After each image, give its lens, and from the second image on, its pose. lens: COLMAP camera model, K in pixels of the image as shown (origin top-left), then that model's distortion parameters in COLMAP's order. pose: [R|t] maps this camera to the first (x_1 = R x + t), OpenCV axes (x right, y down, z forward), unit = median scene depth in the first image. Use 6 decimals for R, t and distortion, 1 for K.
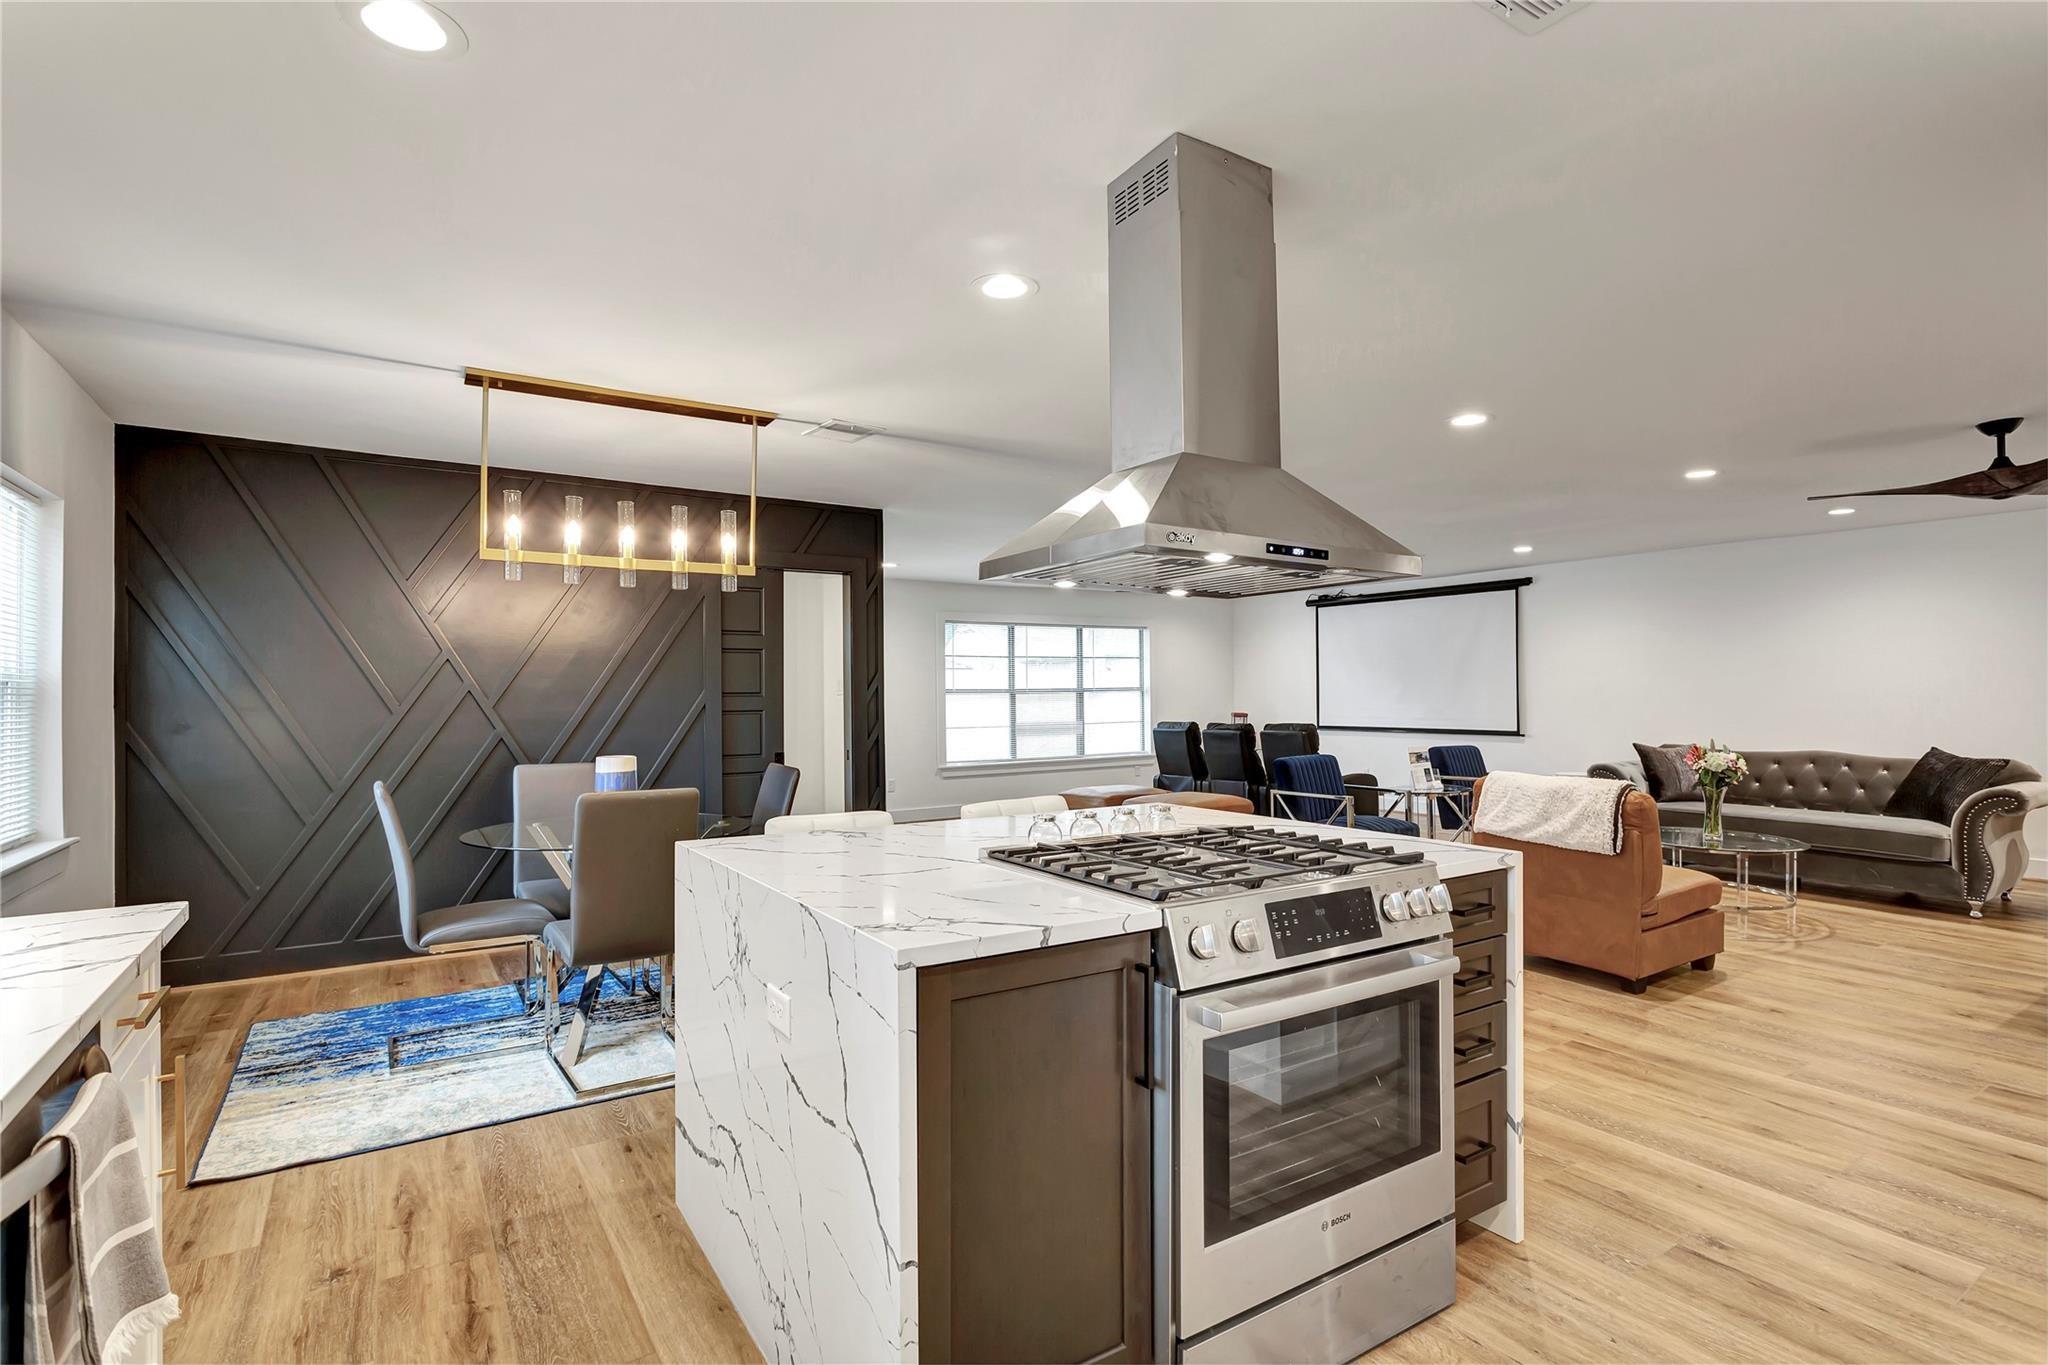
lens RADIAL K [[980.8, 0, 1028.3], [0, 980.8, 690.3], [0, 0, 1]] dist [-0.004147, -0.000429]
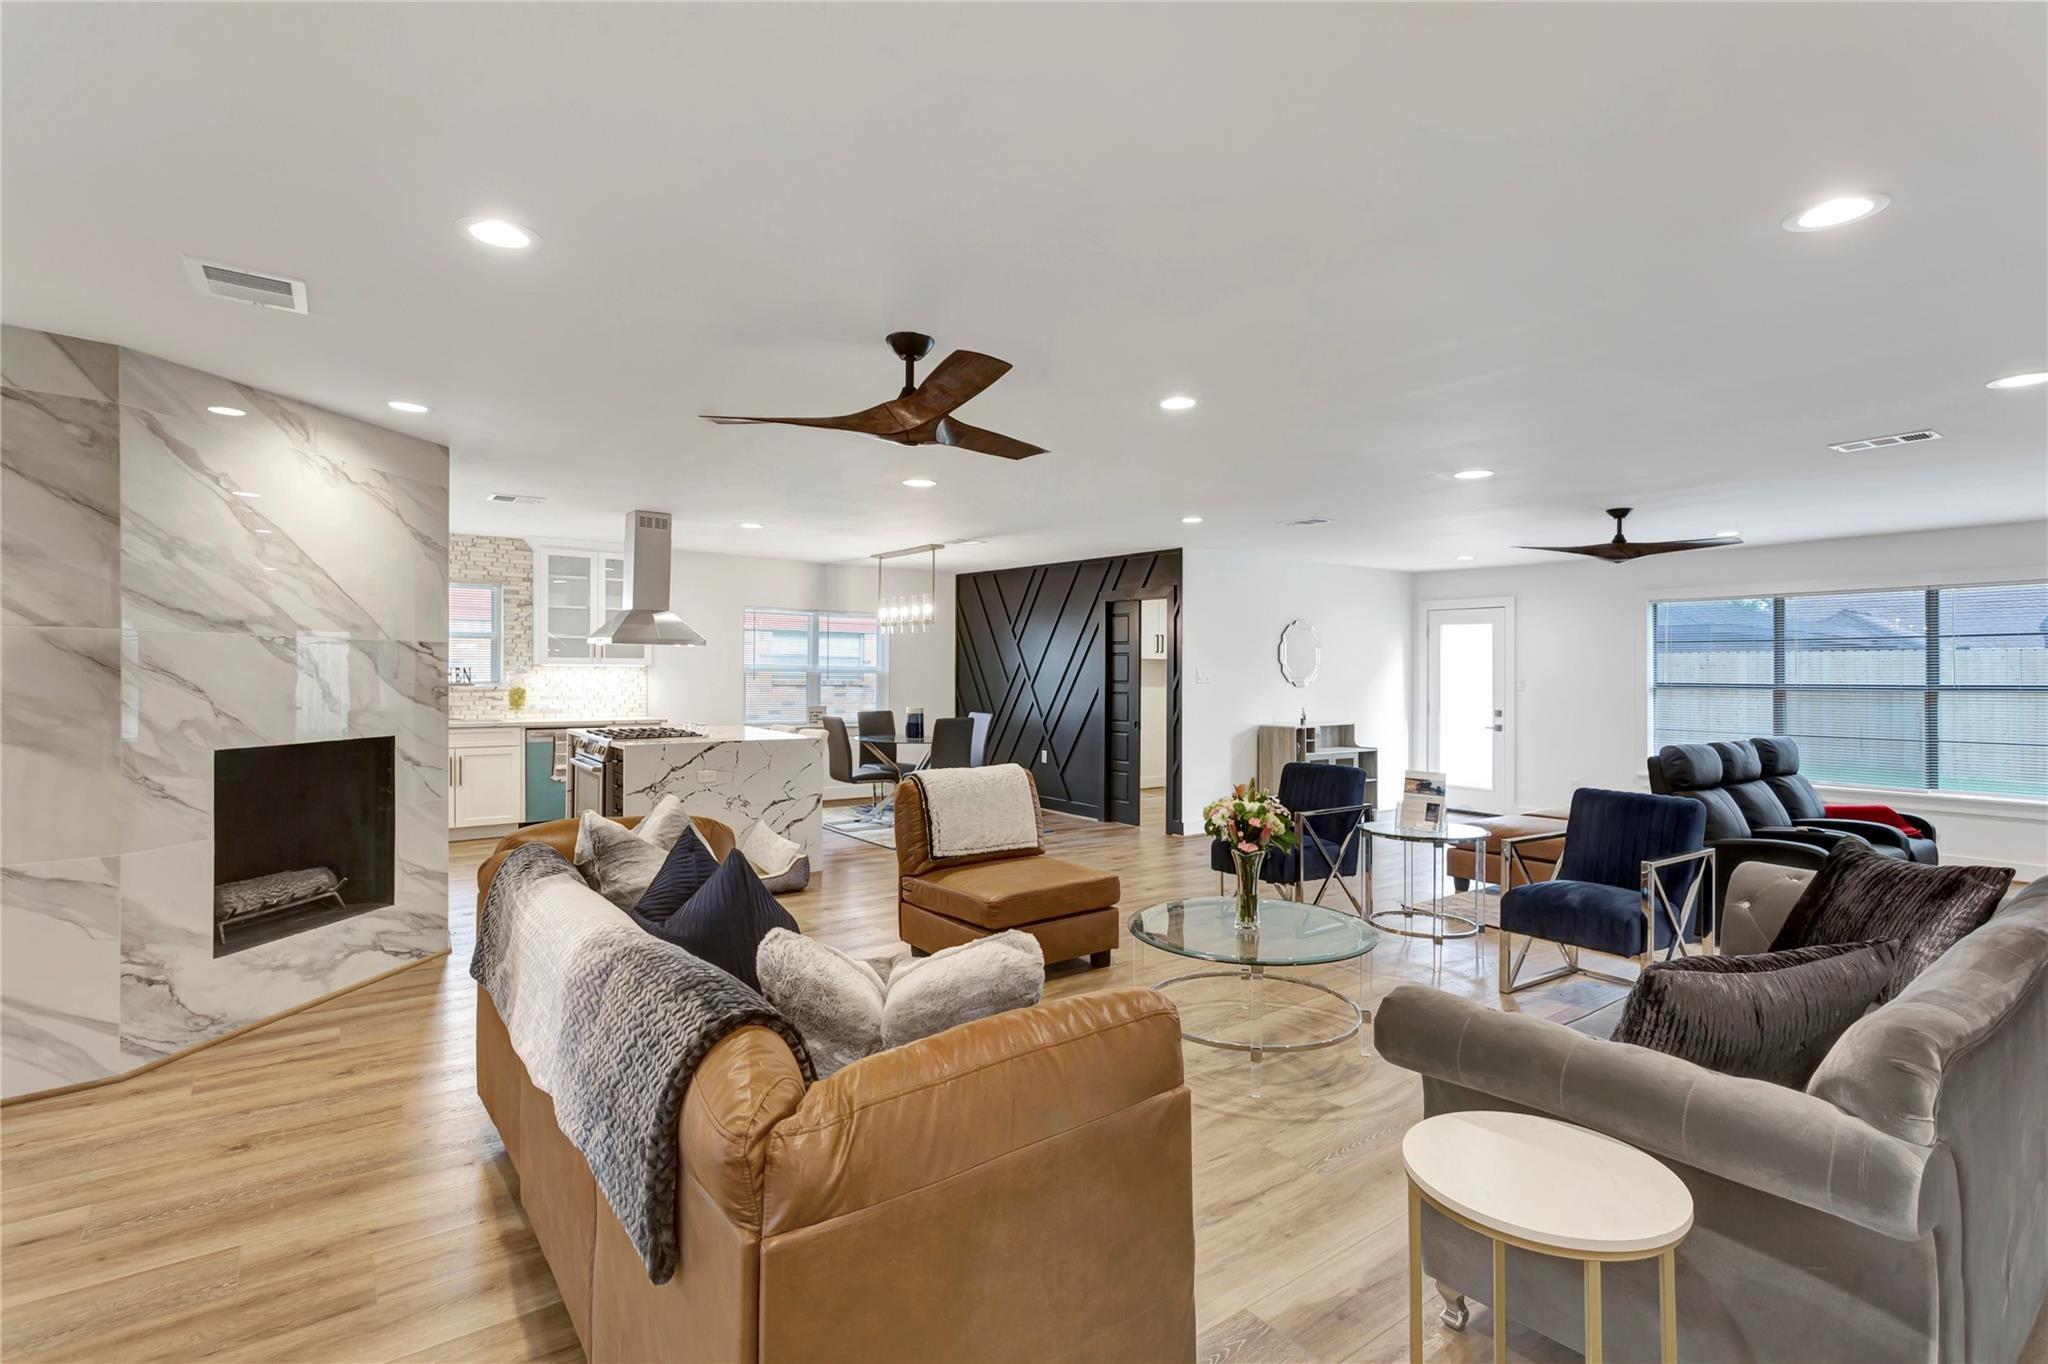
lens RADIAL K [[994.9, 0, 1026.3], [0, 994.9, 677.2], [0, 0, 1]] dist [0.005238, 0.001233]
pose [[0.058213, 0.012527, -0.998226, 1.878952], [-0.007207, 0.999900, 0.012127, -0.032535], [0.998278, 0.006489, 0.058297, 1.112143]]
